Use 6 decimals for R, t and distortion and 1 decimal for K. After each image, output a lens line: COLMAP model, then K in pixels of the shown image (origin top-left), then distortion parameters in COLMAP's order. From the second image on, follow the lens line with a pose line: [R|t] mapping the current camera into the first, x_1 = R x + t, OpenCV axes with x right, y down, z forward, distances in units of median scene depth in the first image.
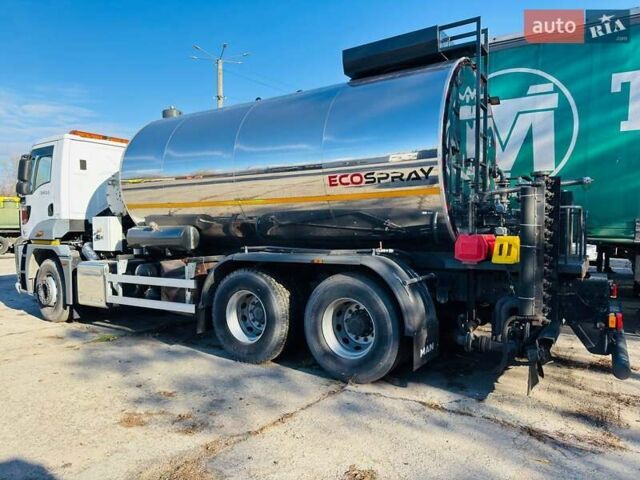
lens RADIAL K [[452.9, 0, 319.6], [0, 452.9, 245.0], [0, 0, 1]] dist [0.113429, -0.168431]
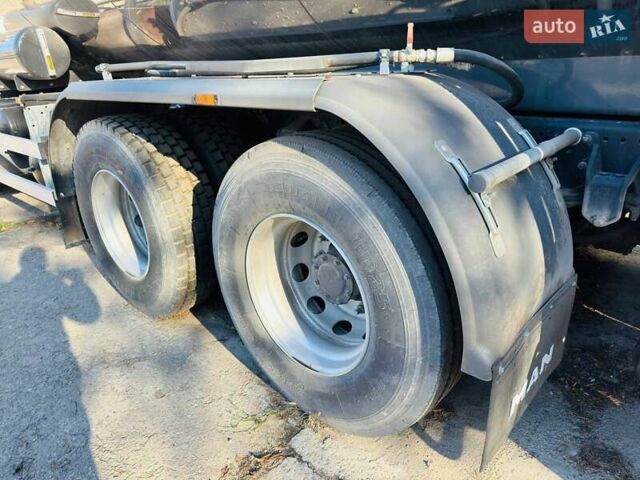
lens RADIAL K [[452.9, 0, 319.6], [0, 452.9, 245.0], [0, 0, 1]] dist [0.113429, -0.168431]
pose [[0.988243, 0.021025, -0.151442, 0.113264], [0.032906, 0.938040, 0.344961, 0.020760], [0.149311, -0.345888, 0.926319, 0.608135]]
